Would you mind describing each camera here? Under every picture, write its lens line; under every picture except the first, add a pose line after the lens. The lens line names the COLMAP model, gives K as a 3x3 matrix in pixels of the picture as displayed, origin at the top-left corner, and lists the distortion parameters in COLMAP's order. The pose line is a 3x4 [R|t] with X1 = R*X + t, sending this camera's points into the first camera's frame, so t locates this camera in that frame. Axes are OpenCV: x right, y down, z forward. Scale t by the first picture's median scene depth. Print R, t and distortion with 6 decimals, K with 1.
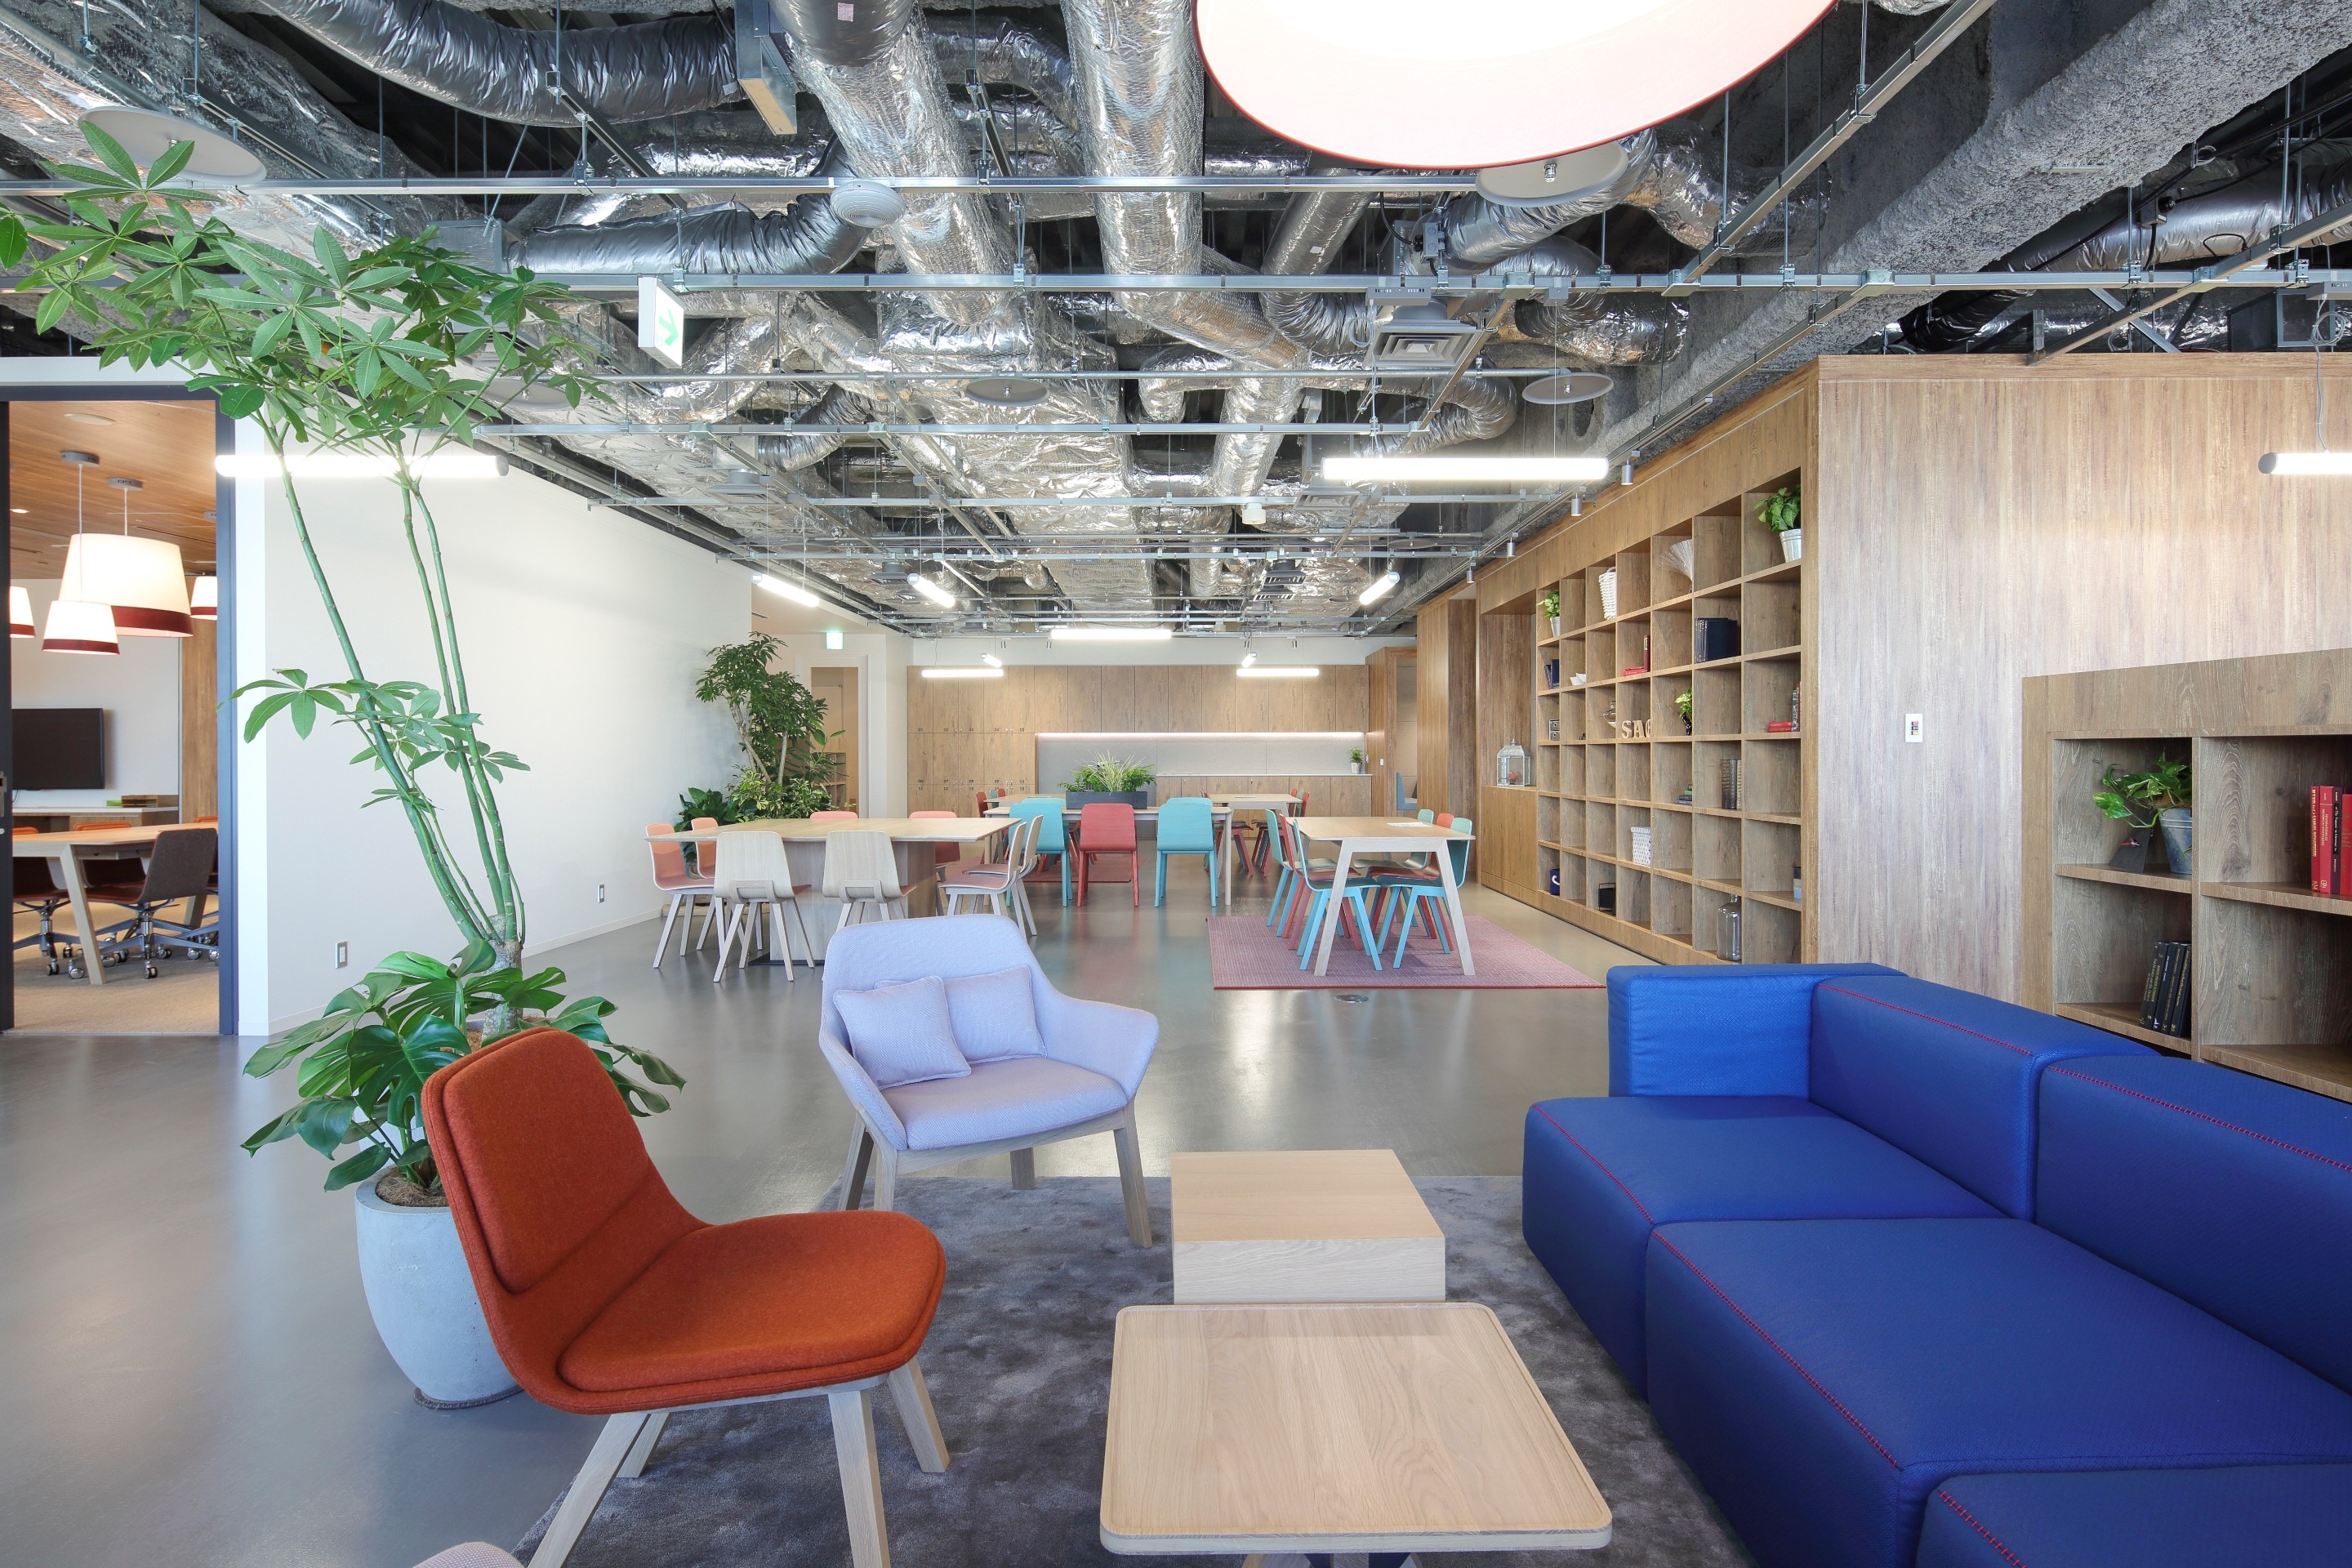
lens RADIAL K [[1147.6, 0, 1175.0], [0, 1147.6, 766.5], [0, 0, 1]] dist [-0.002983, -0.000519]
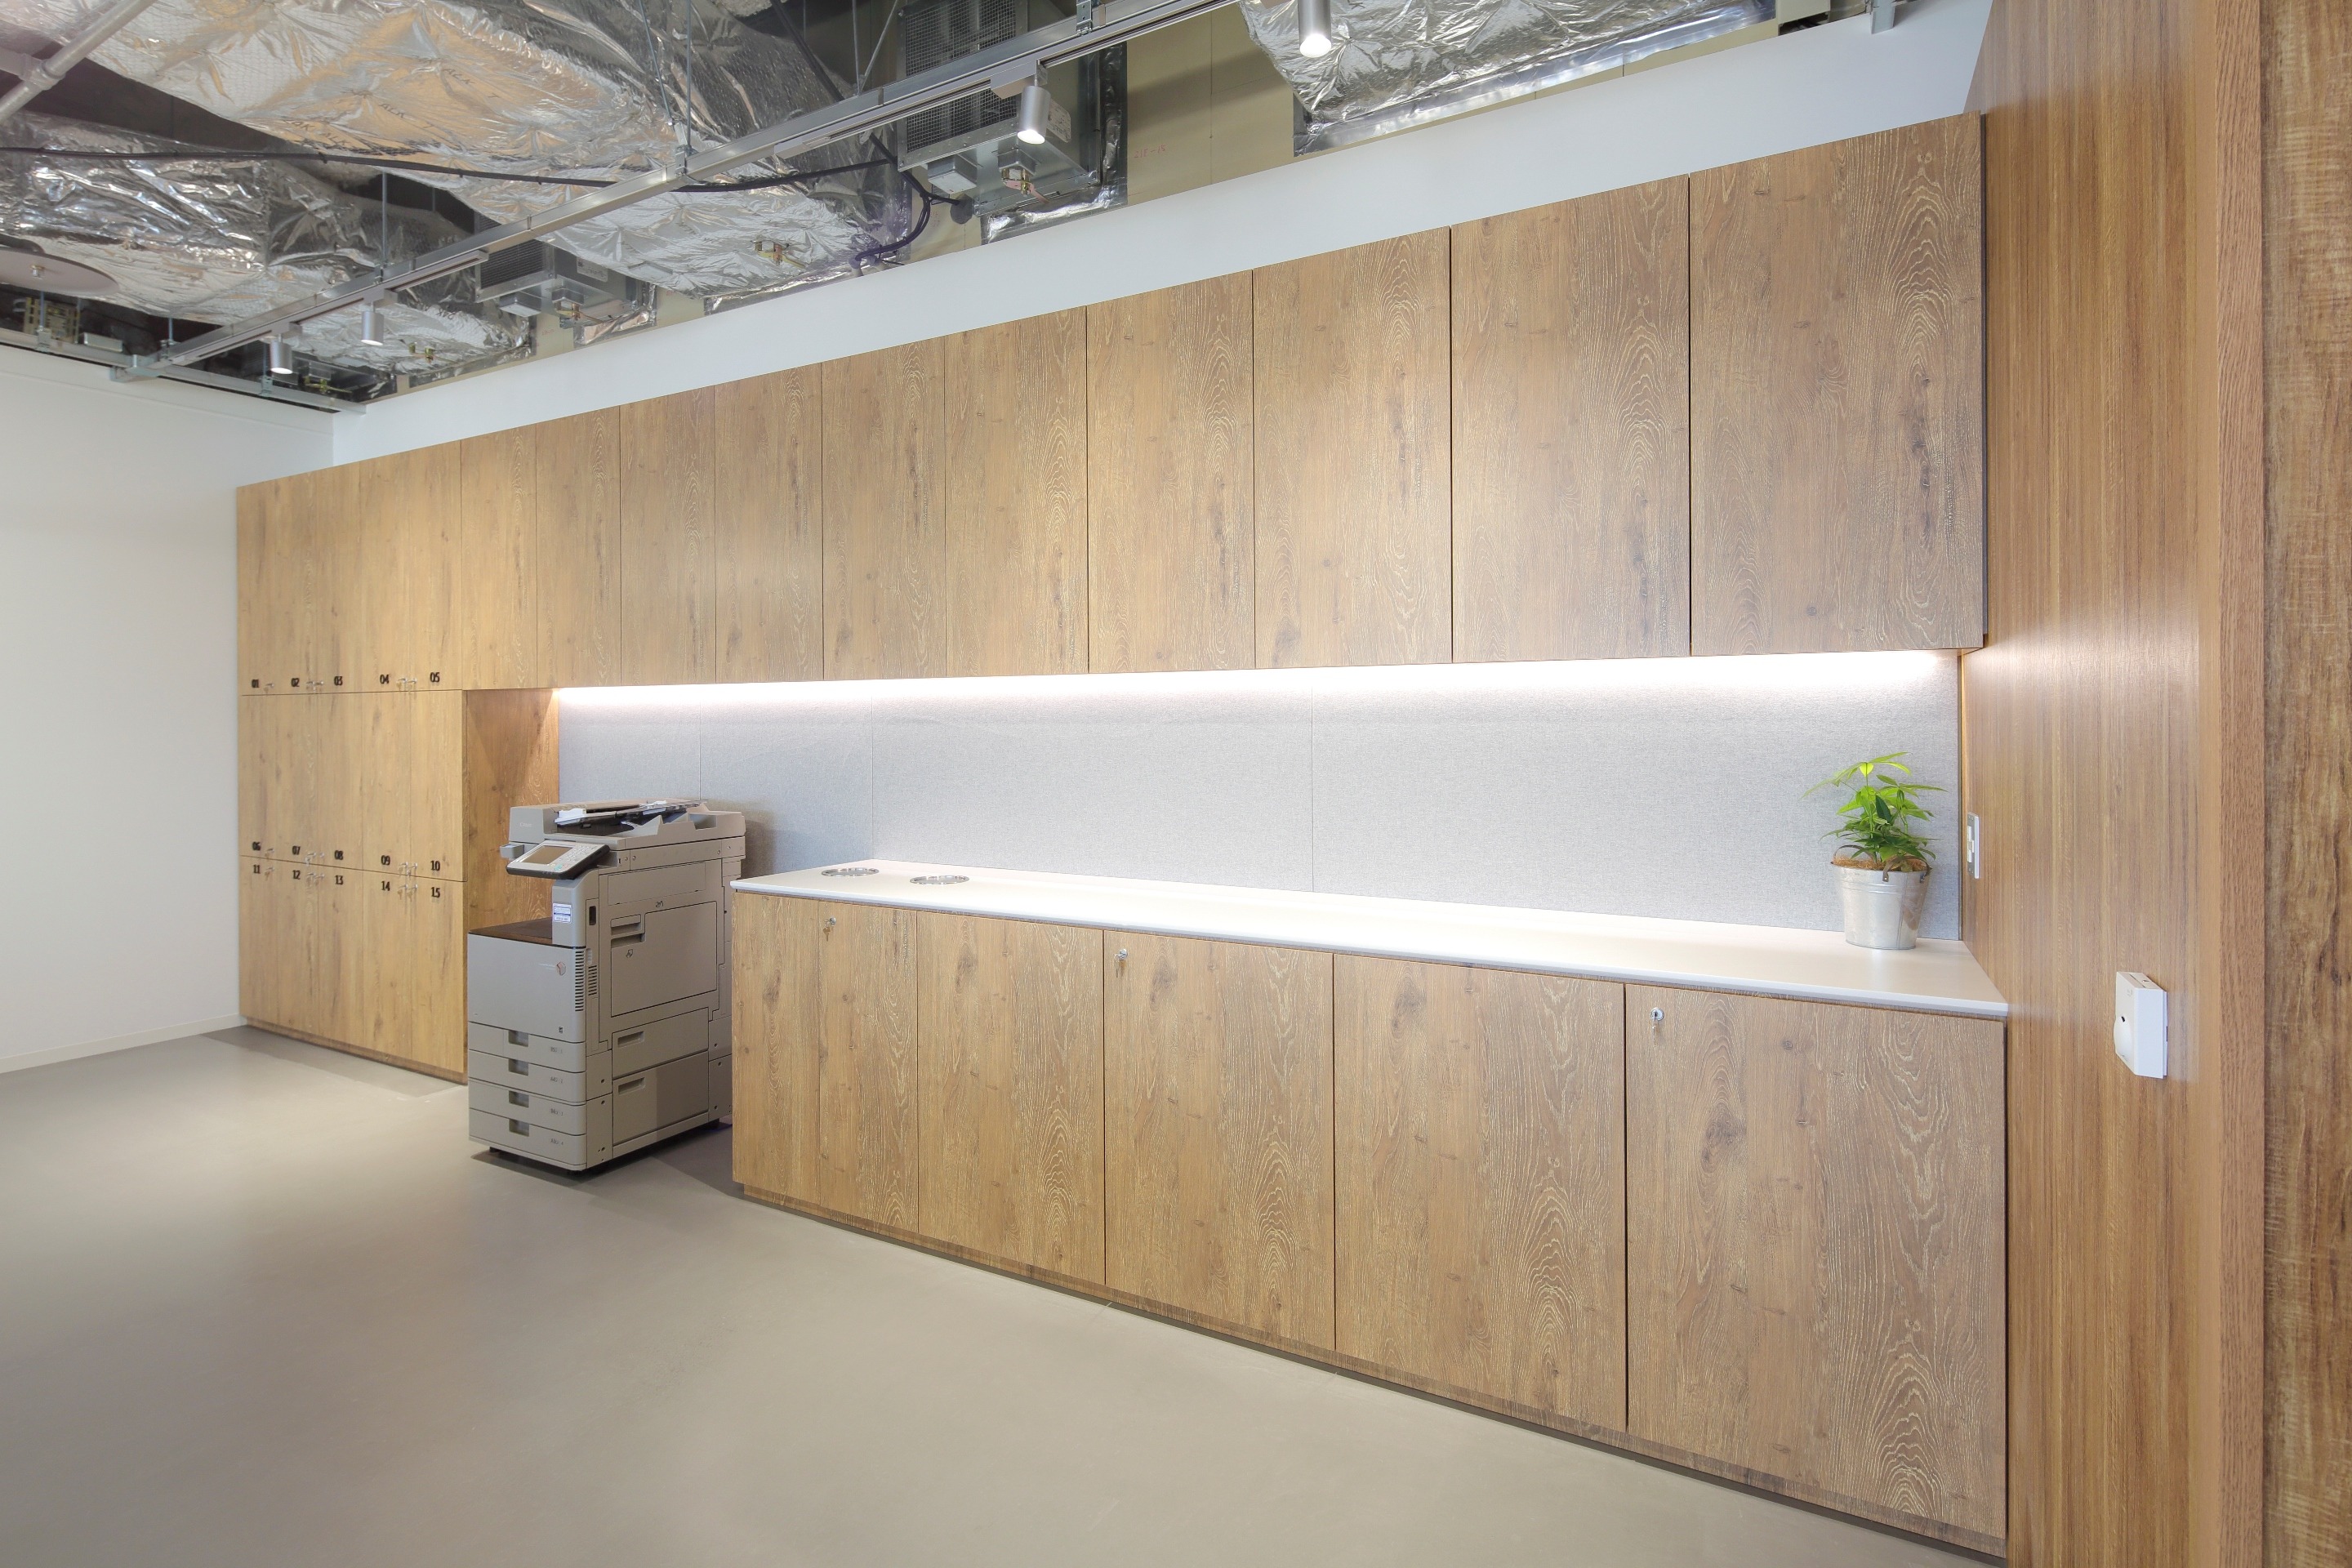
lens RADIAL K [[1147.6, 0, 1142.8], [0, 1147.6, 725.7], [0, 0, 1]] dist [-0.002983, -0.000519]
pose [[0.868253, 0.000884, -0.496121, 0.150139], [-0.001817, 0.999997, -0.001398, -0.020599], [0.496119, 0.002115, 0.868252, 0.840540]]
